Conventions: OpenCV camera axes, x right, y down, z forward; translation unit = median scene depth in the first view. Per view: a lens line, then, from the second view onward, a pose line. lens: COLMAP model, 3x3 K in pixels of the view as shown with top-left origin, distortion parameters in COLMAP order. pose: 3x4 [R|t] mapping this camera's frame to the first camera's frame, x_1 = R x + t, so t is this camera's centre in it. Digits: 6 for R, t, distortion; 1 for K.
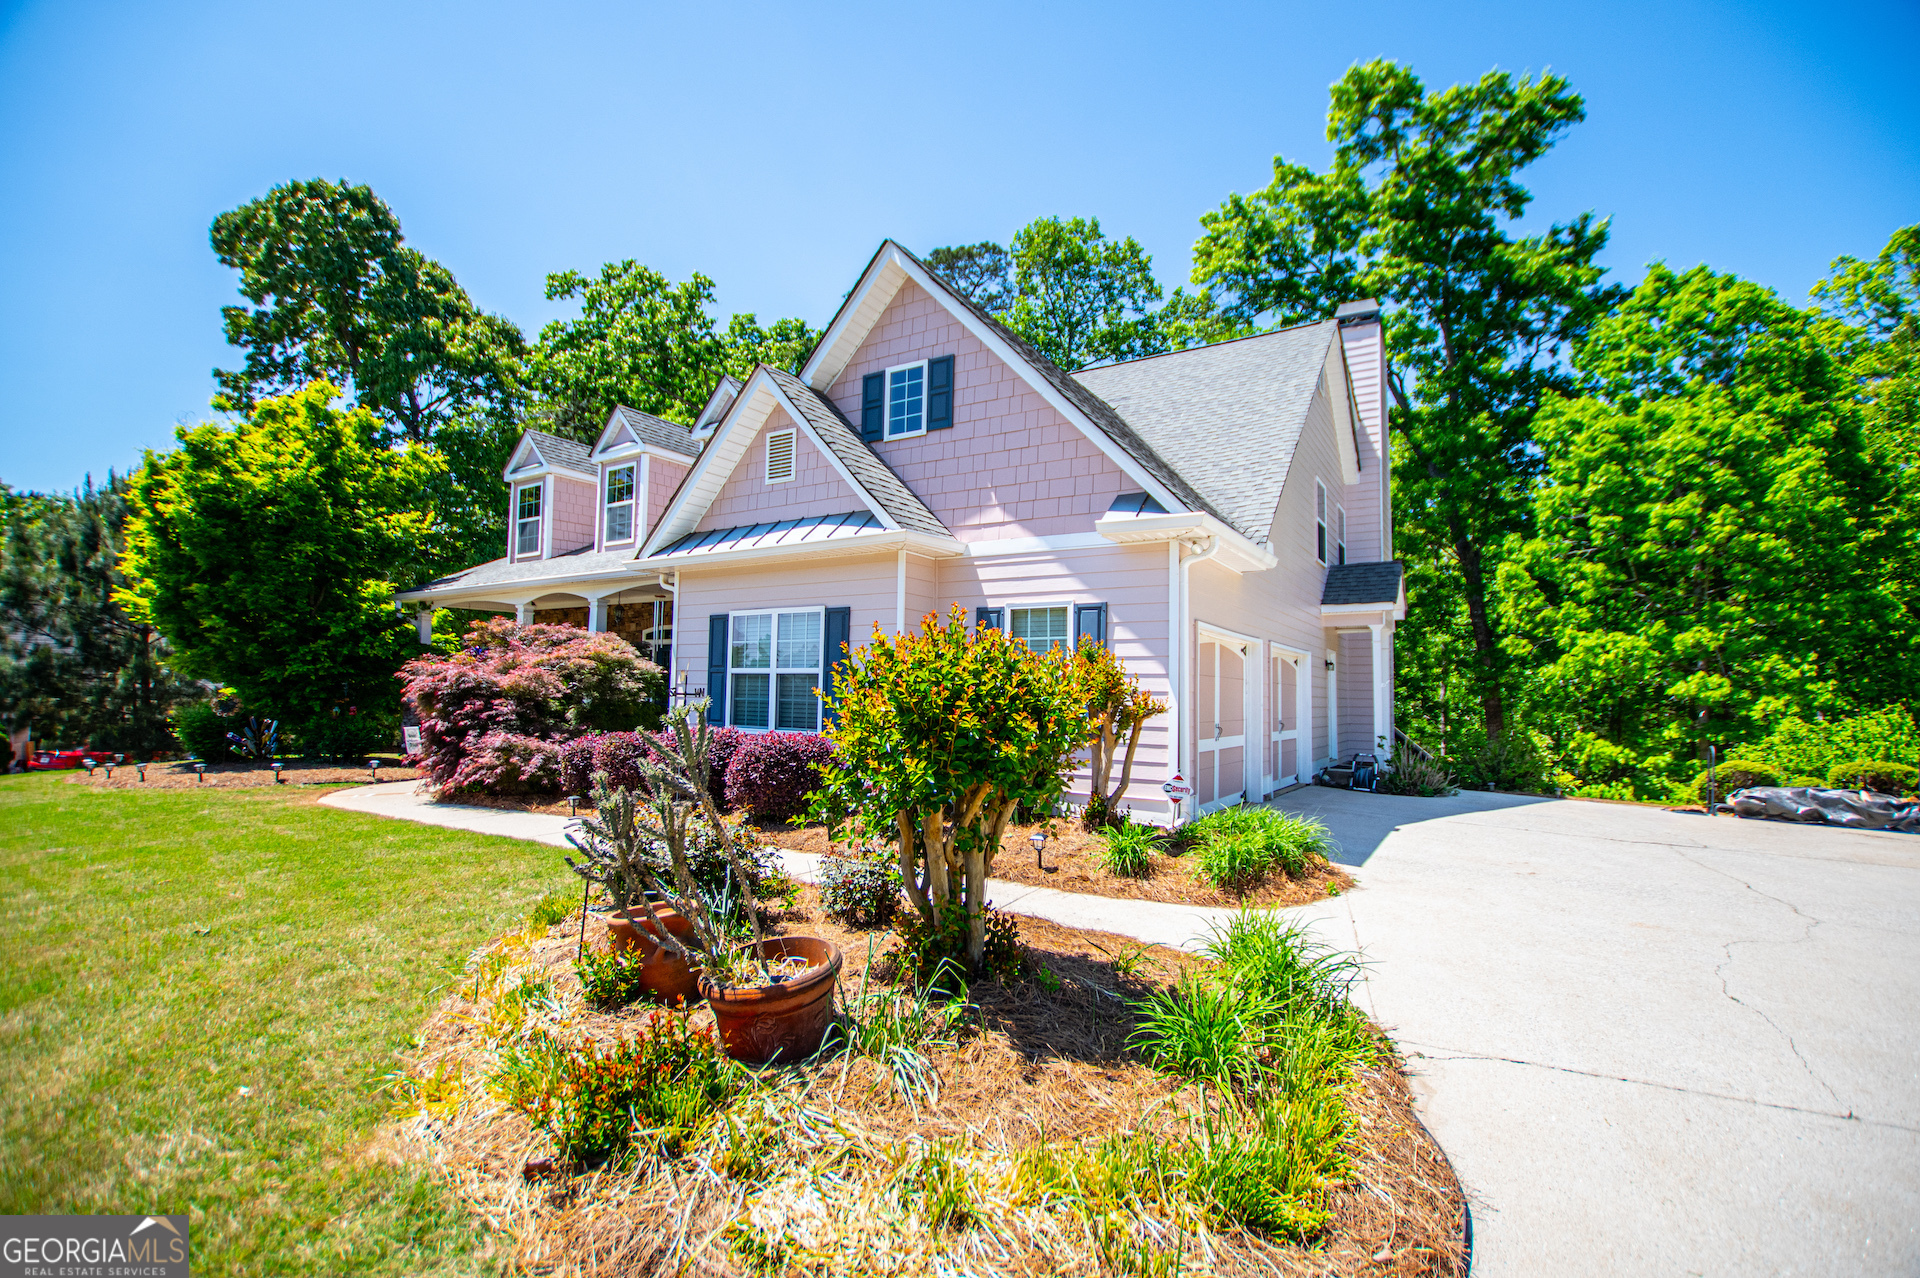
lens RADIAL K [[813.7, 0, 991.7], [0, 813.7, 640.4], [0, 0, 1]] dist [-0.025442, 0.000039]
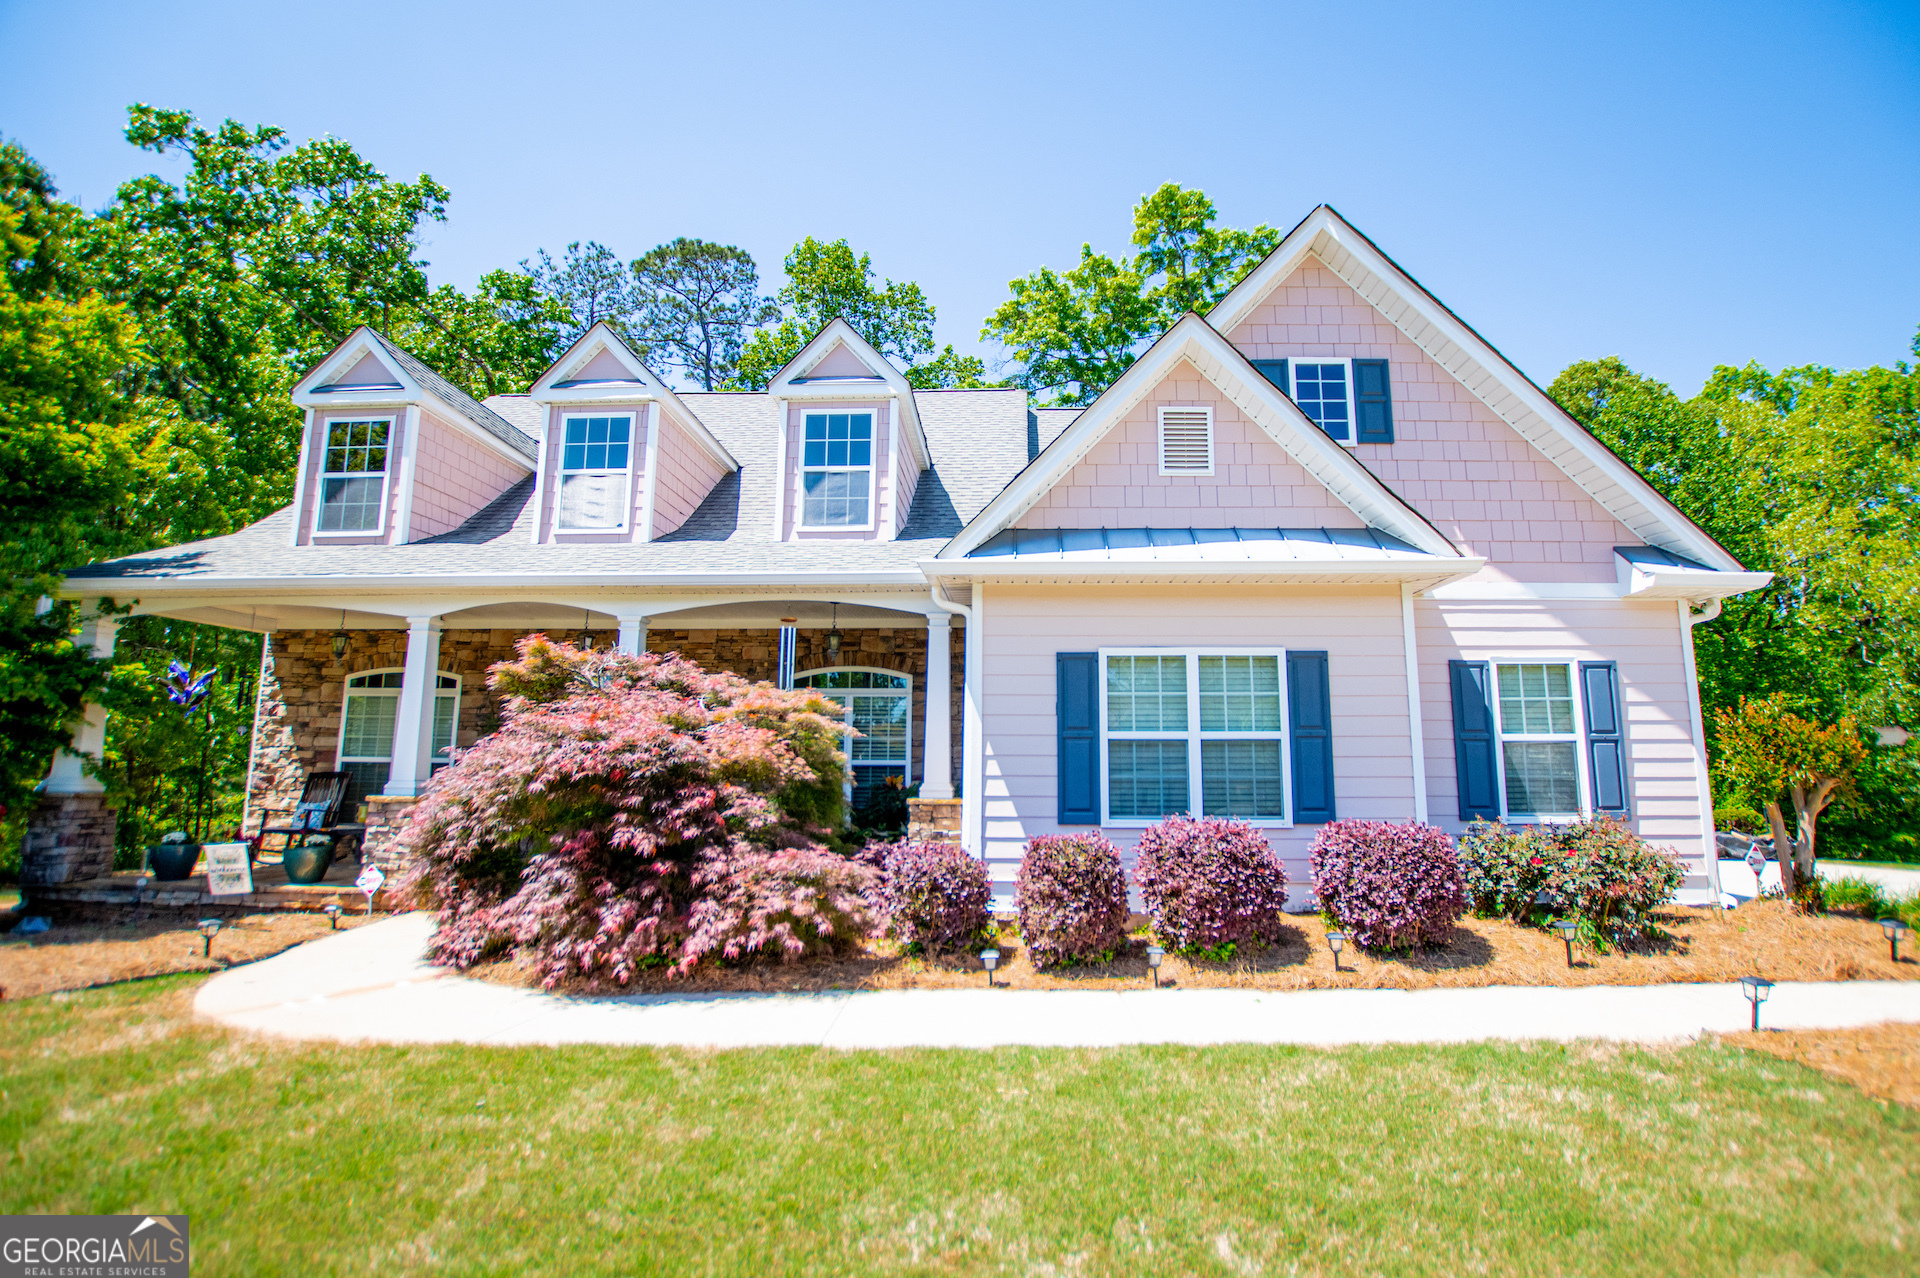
lens RADIAL K [[850.1, 0, 996.9], [0, 850.1, 642.2], [0, 0, 1]] dist [-0.029168, 0.003504]
pose [[0.875009, 0.059479, 0.480439, -0.479596], [-0.021123, 0.996169, -0.084857, 0.014056], [-0.483646, 0.064102, 0.872913, 0.267545]]
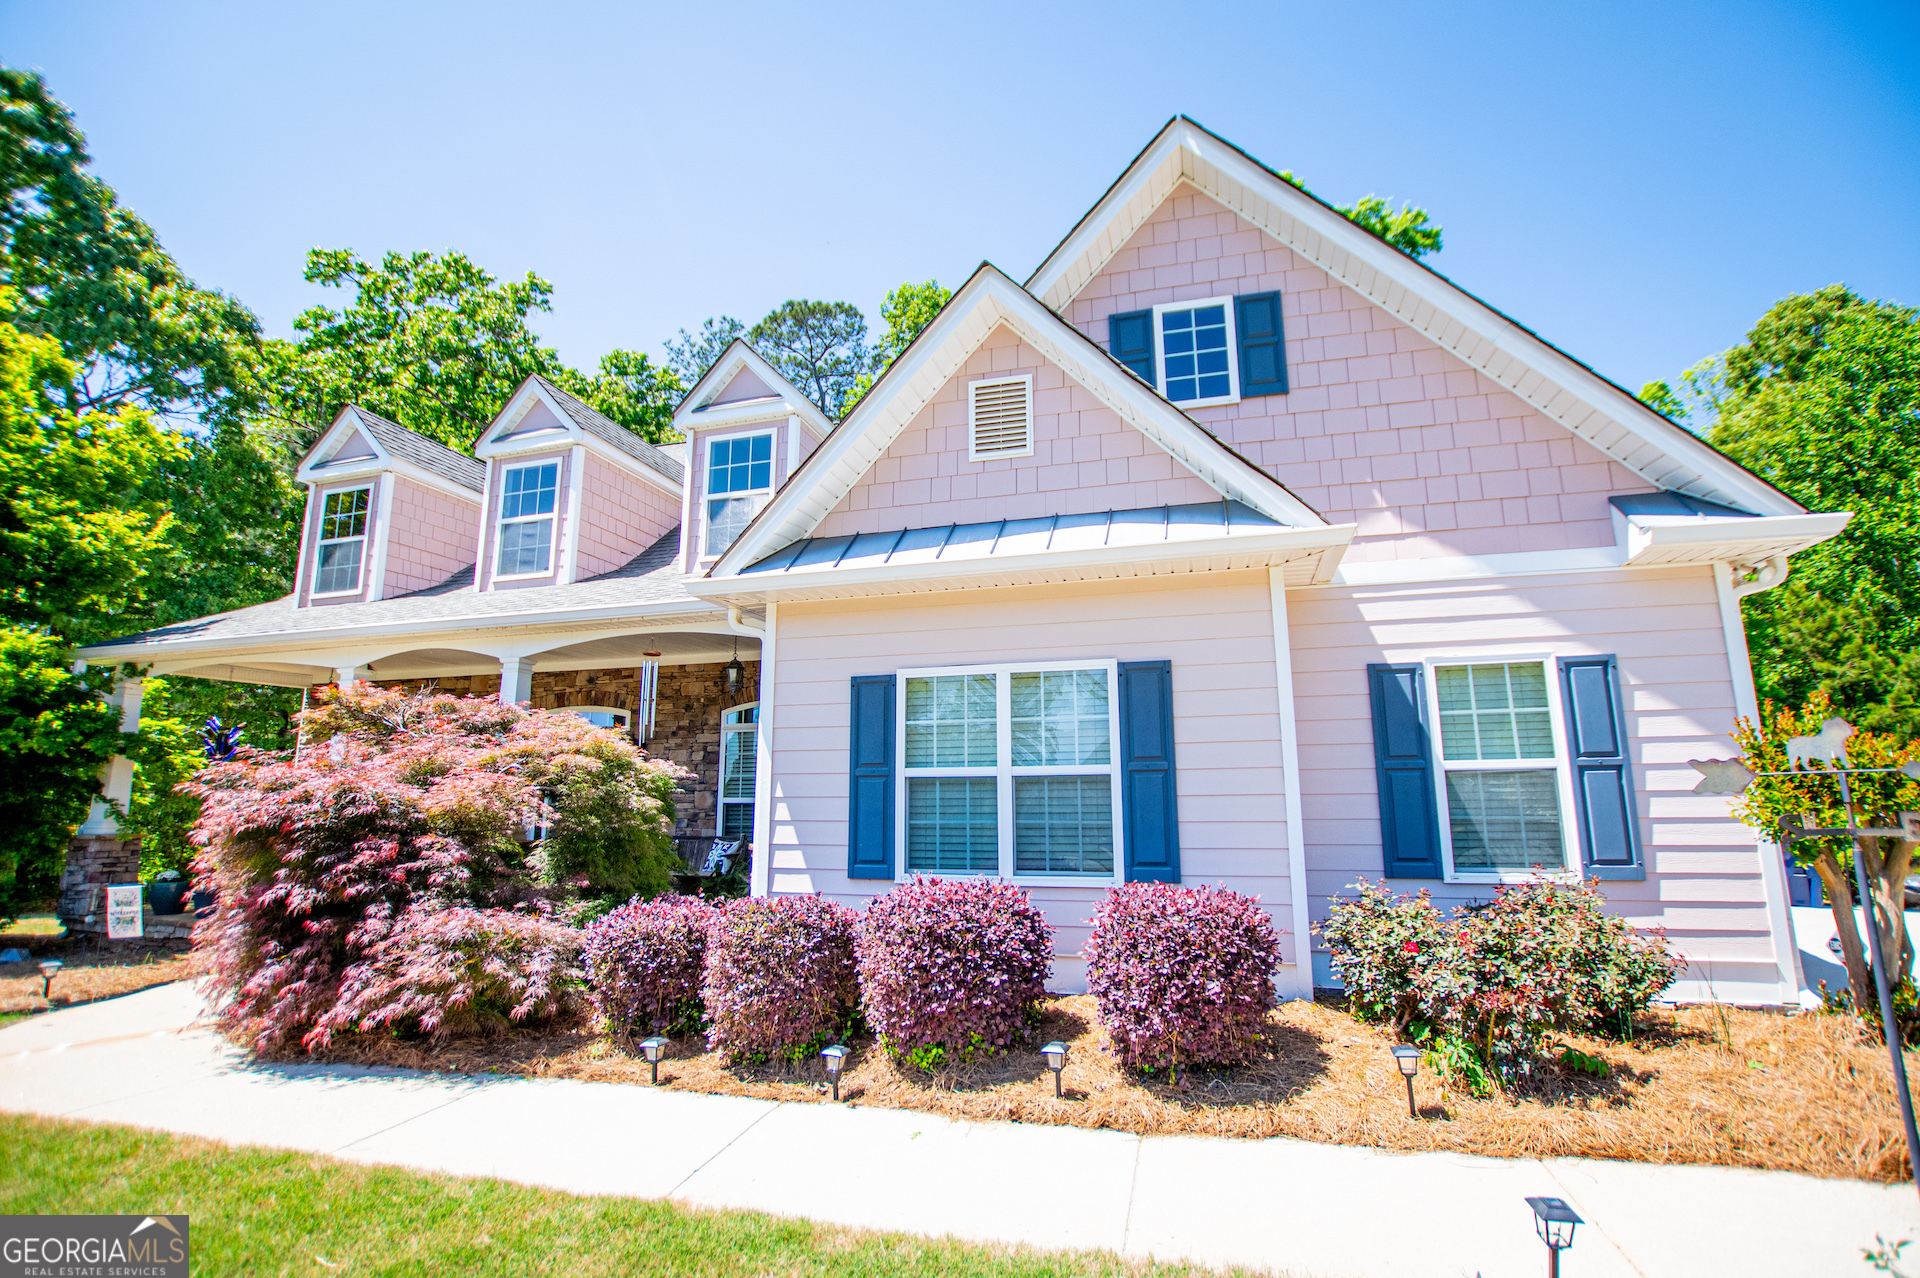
lens RADIAL K [[833.5, 0, 983.0], [0, 833.5, 642.2], [0, 0, 1]] dist [-0.027820, 0.002804]
pose [[0.962384, 0.026266, 0.270420, -0.274825], [0.005094, 0.993397, -0.114618, 0.008676], [-0.271645, 0.111684, 0.955895, 0.263729]]
